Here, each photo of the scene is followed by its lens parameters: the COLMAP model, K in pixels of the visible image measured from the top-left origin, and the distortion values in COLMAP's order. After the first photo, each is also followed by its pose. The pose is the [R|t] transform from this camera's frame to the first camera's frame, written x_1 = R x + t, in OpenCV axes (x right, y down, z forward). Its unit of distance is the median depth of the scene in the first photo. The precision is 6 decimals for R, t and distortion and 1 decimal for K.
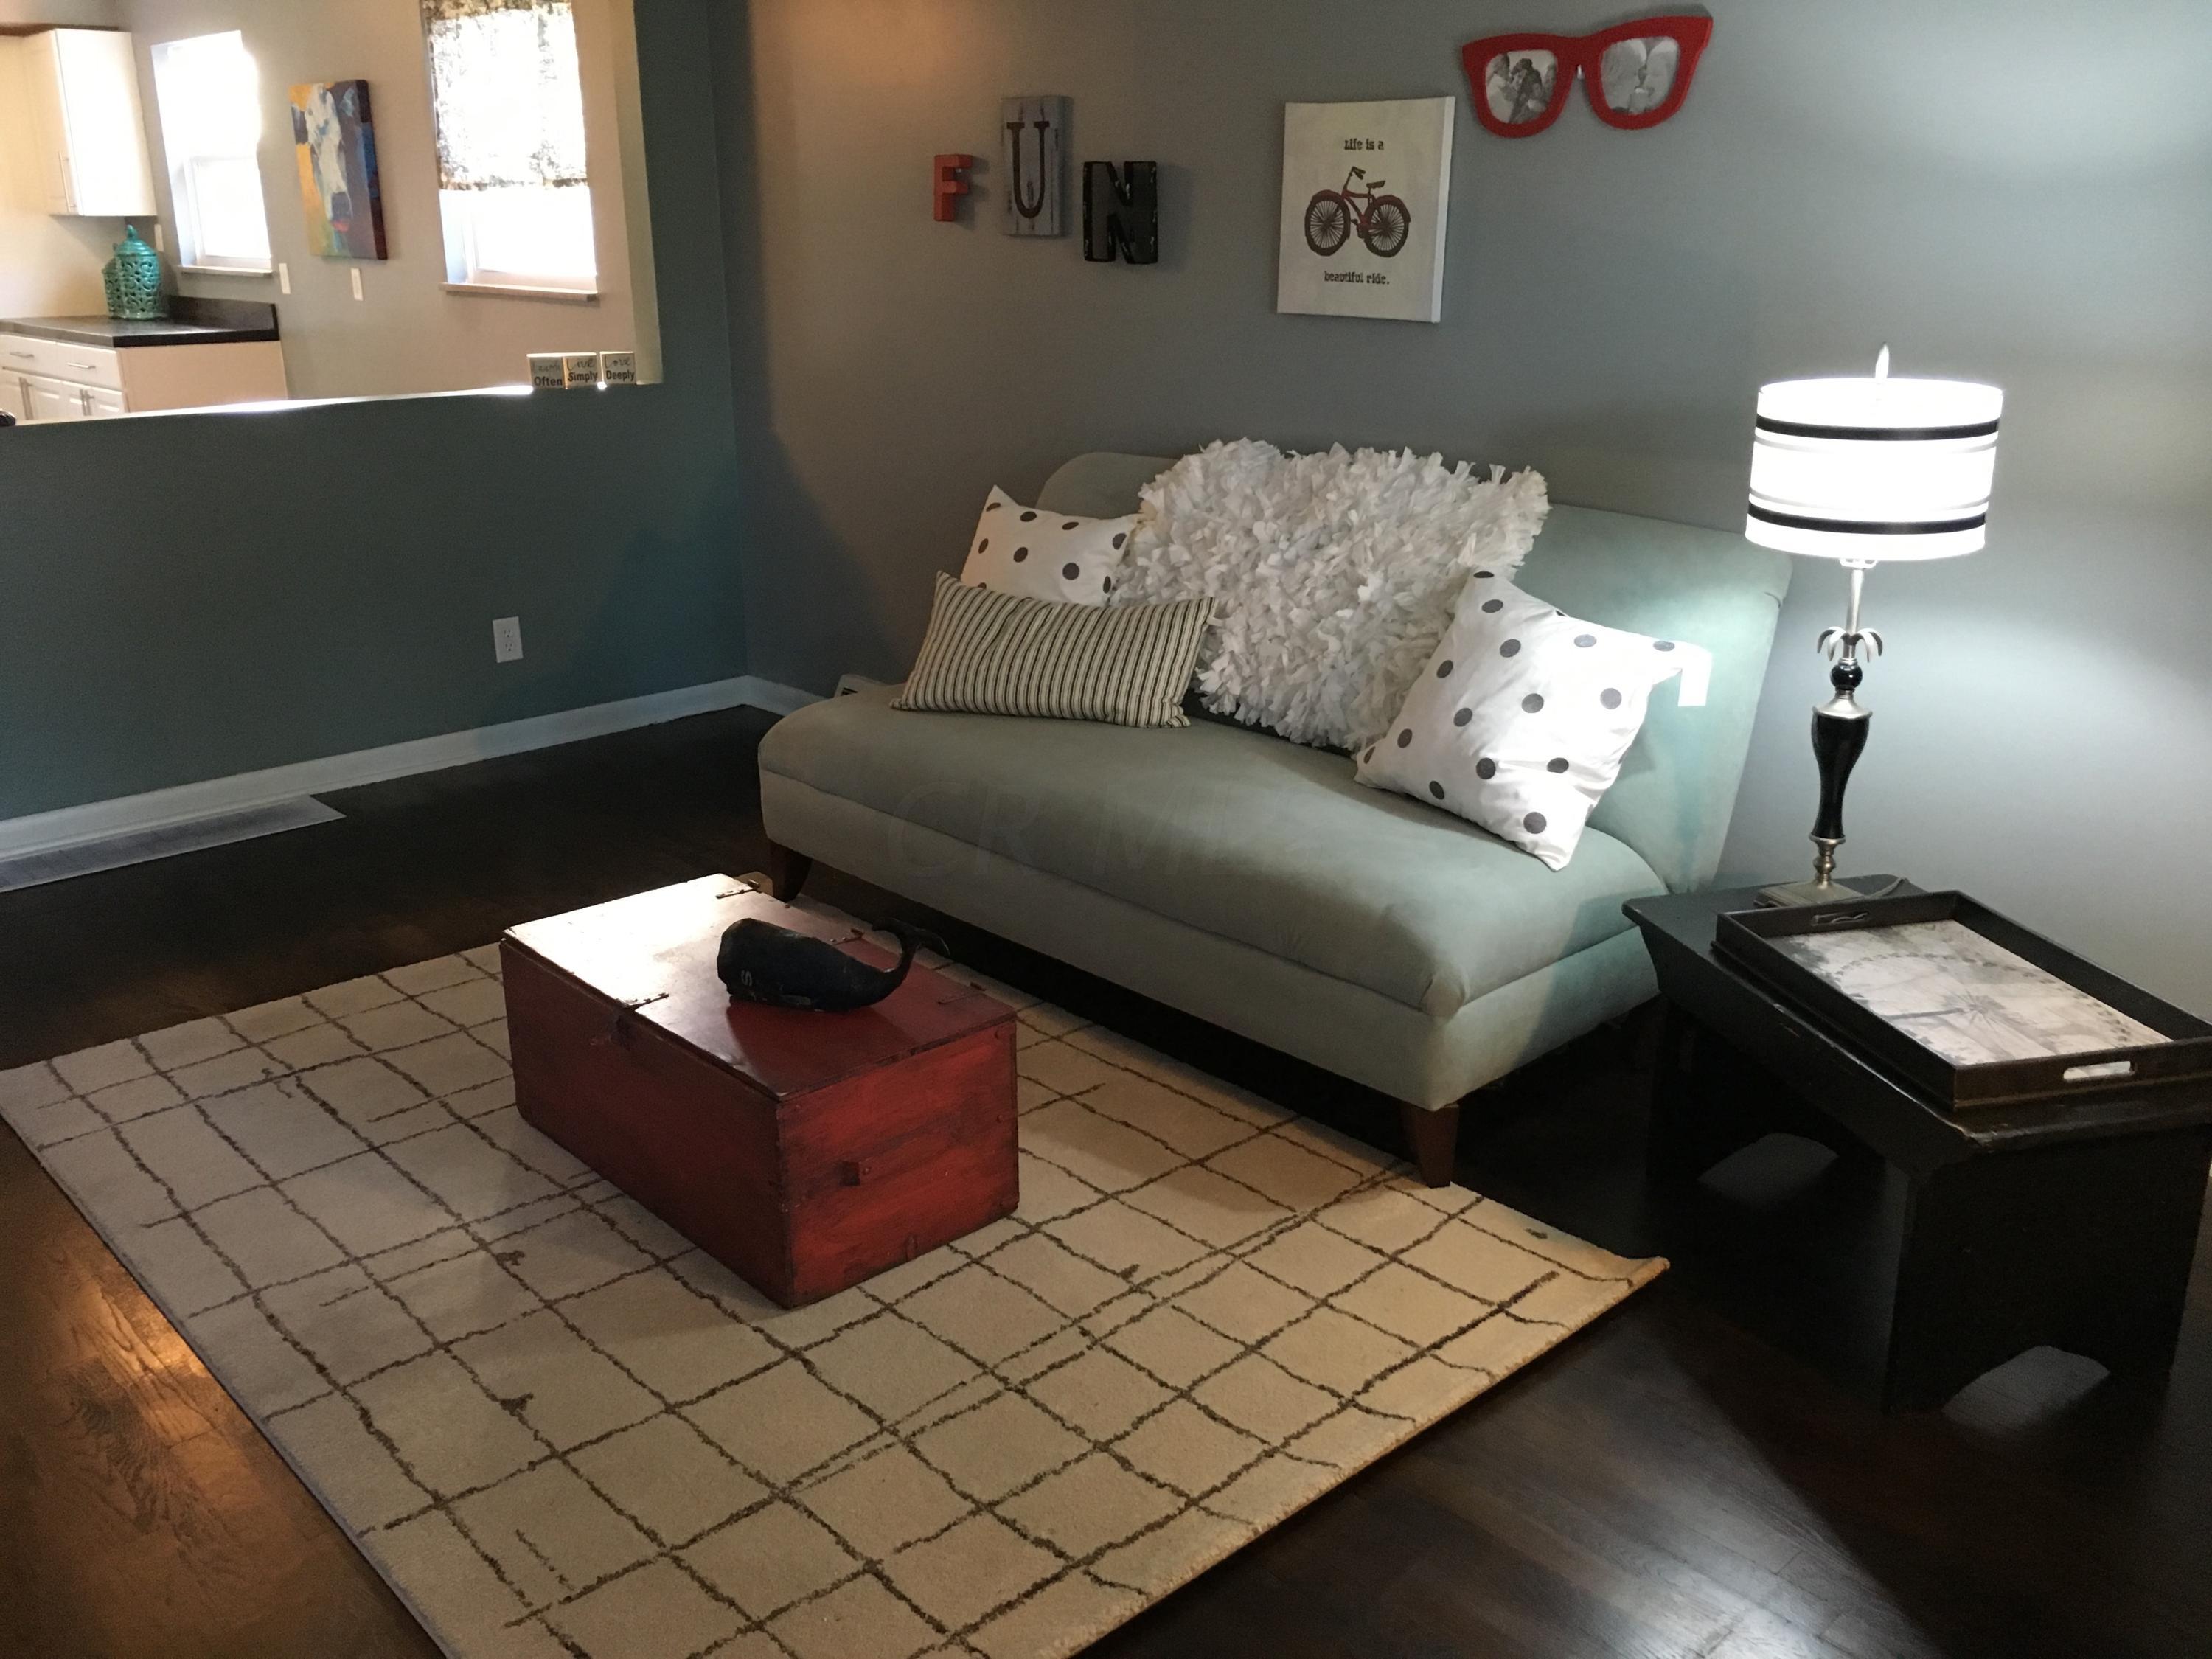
lens RADIAL K [[1887.5, 0, 1097.0], [0, 1887.5, 814.9], [0, 0, 1]] dist [0.080737, -0.107109]
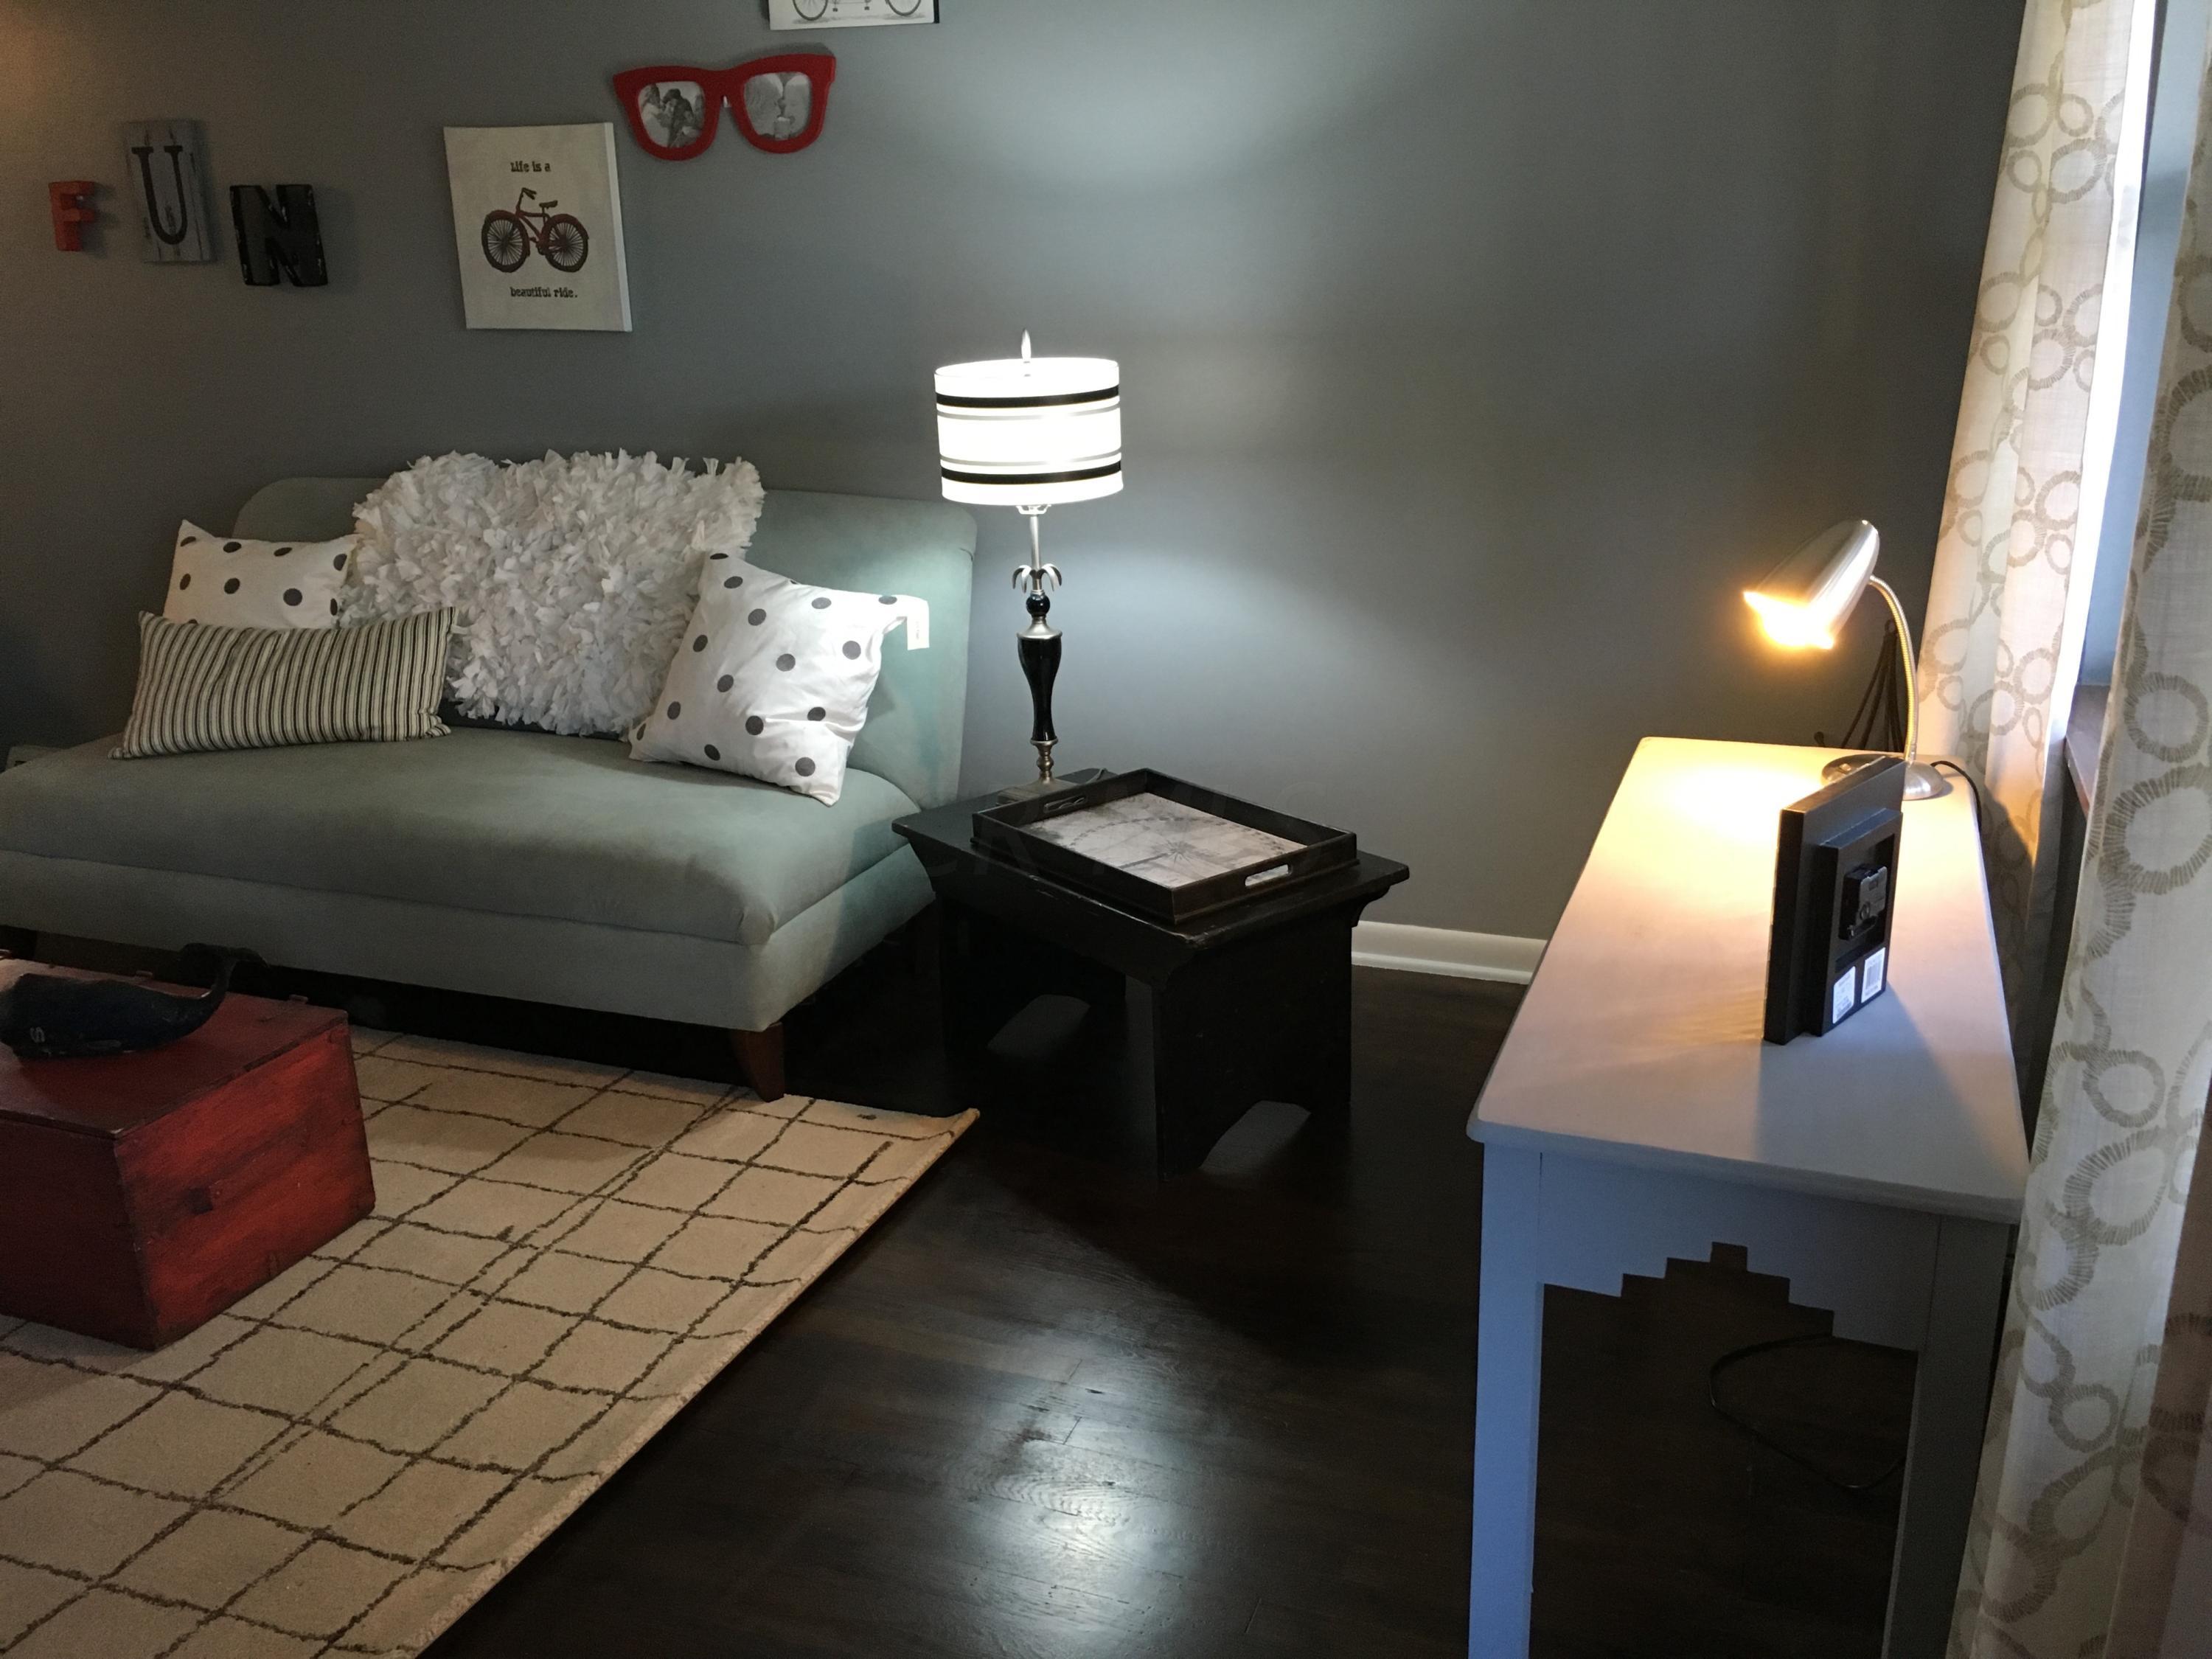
lens RADIAL K [[1887.5, 0, 1105.6], [0, 1887.5, 816.8], [0, 0, 1]] dist [0.080737, -0.107109]
pose [[0.902173, -0.150384, 0.404313, -0.059484], [0.154796, 0.987702, 0.021969, 0.032435], [-0.402645, 0.042766, 0.914357, -0.087515]]
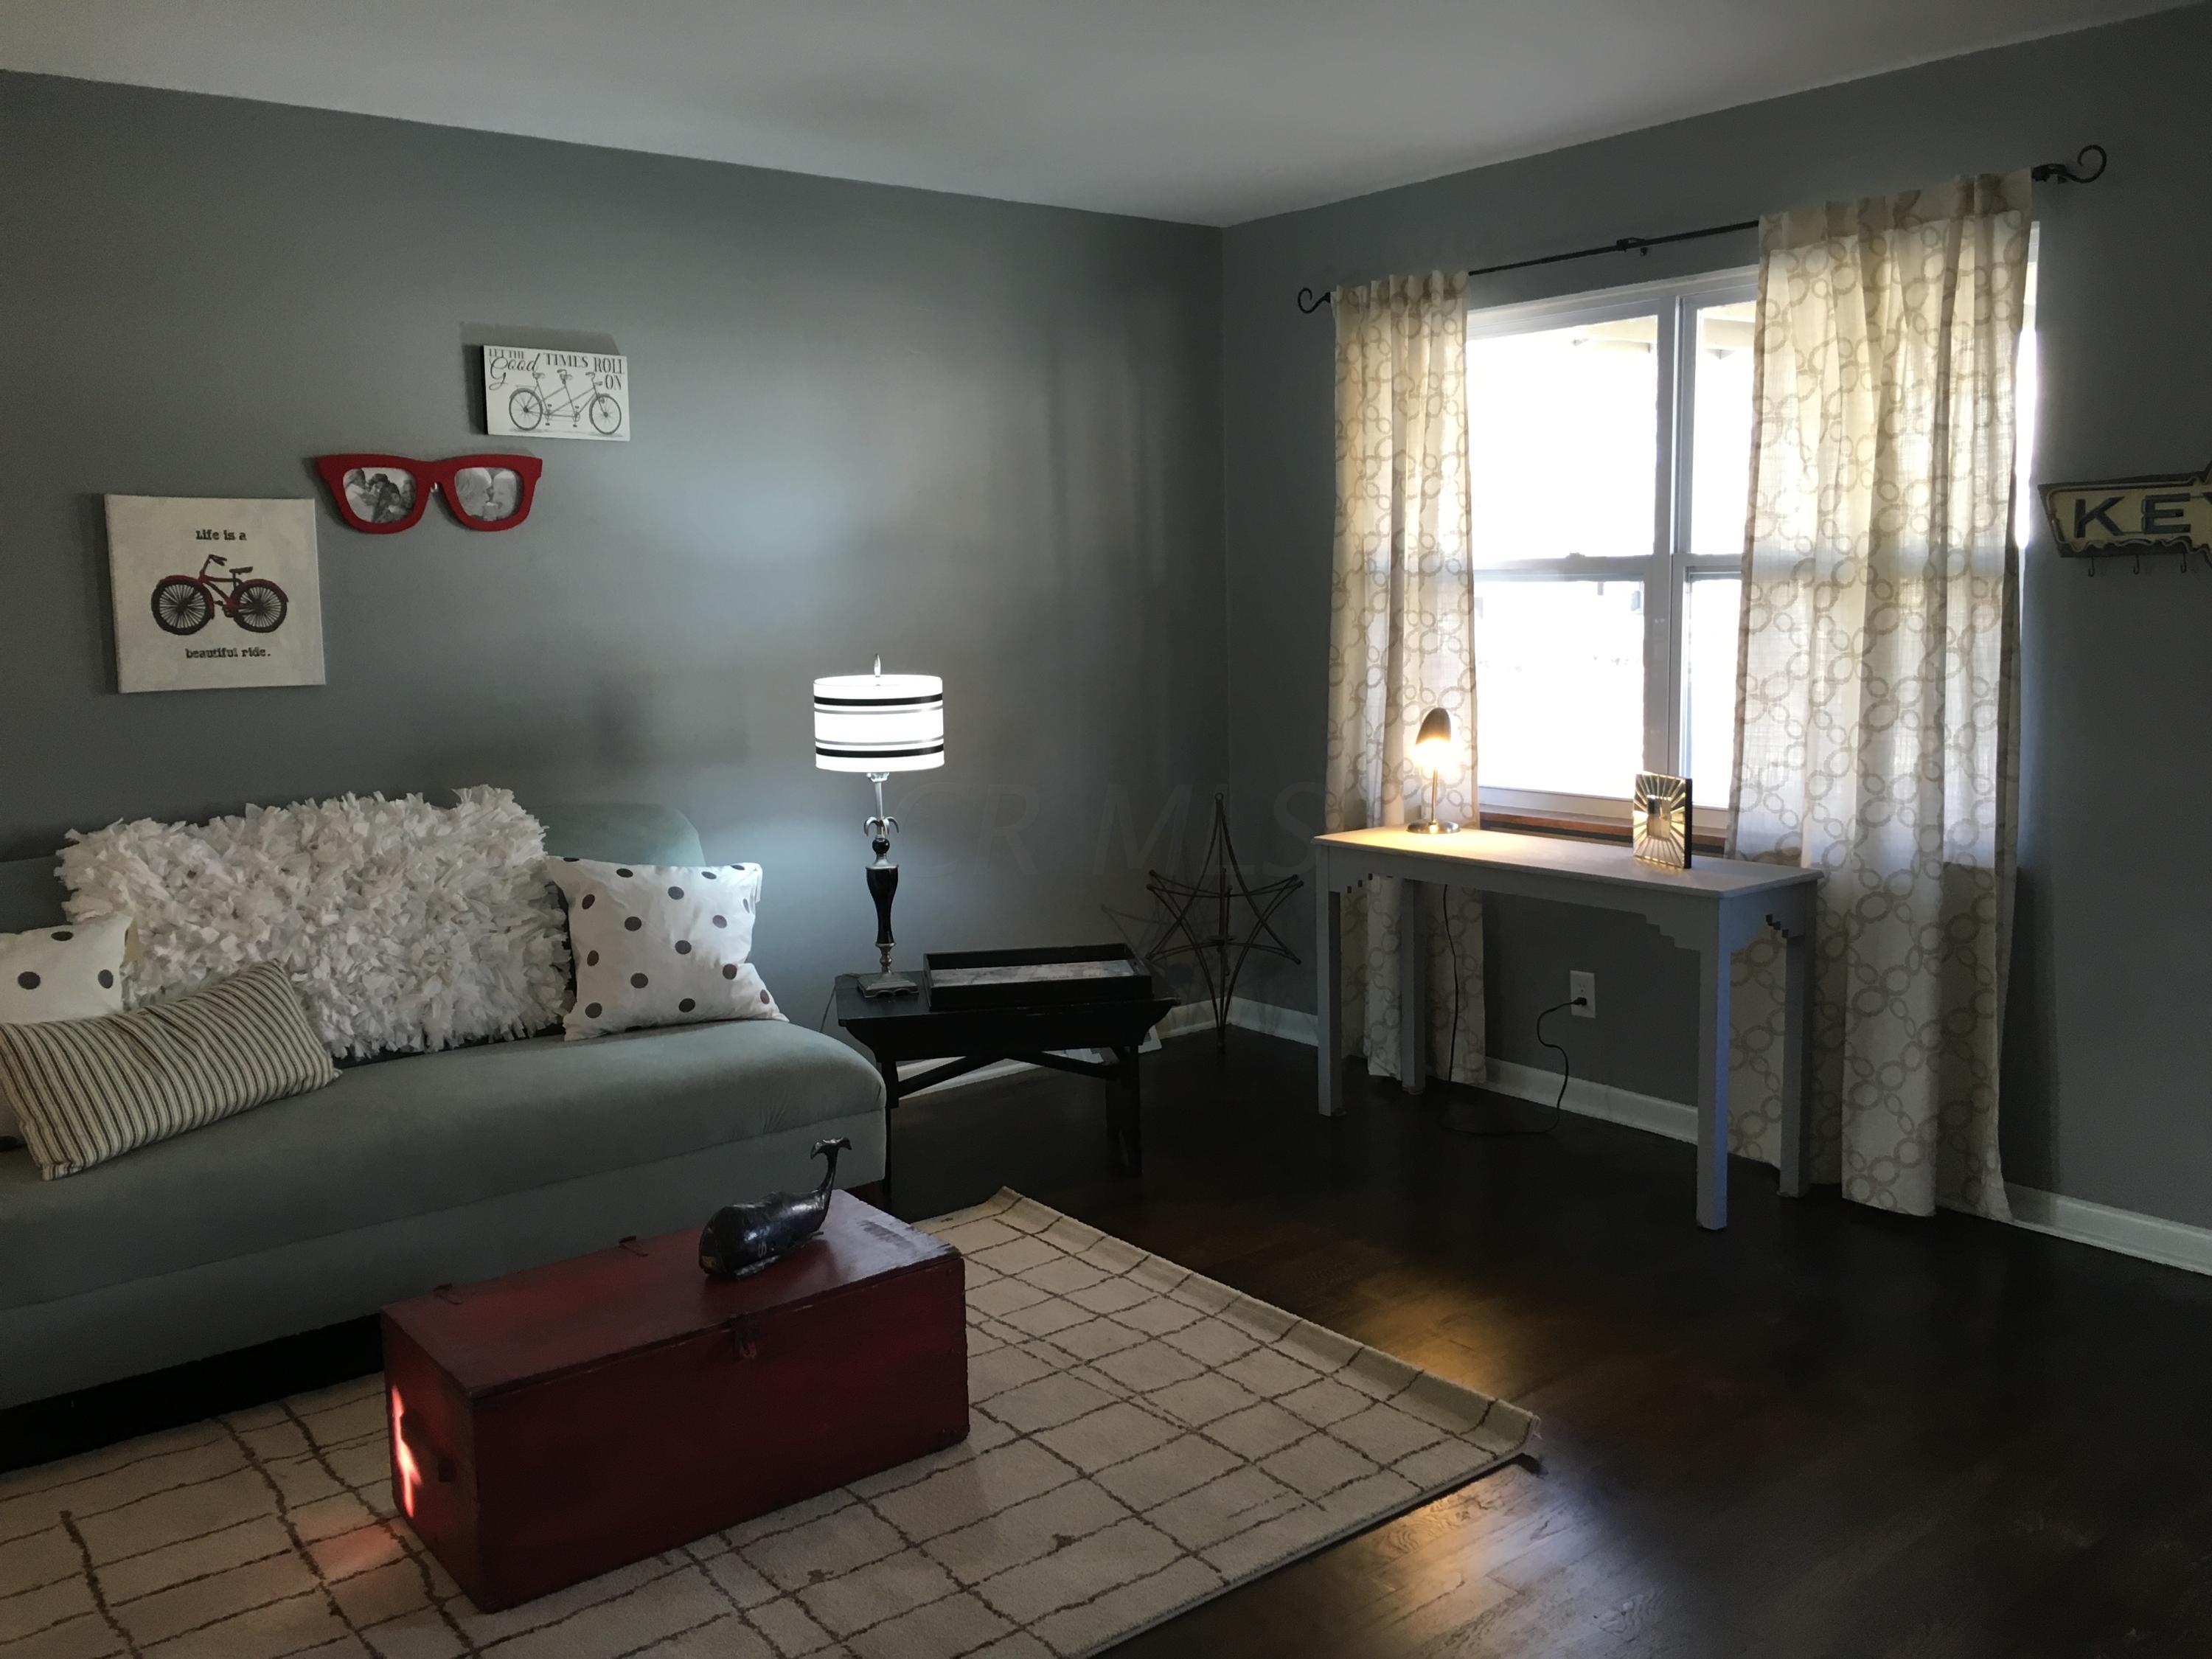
lens RADIAL K [[1887.5, 0, 1107.0], [0, 1887.5, 812.6], [0, 0, 1]] dist [0.080737, -0.107109]
pose [[0.070208, -0.127044, 0.989409, -1.006662], [0.323005, 0.941315, 0.097948, -0.160956], [-0.943790, 0.312707, 0.107124, 0.499917]]
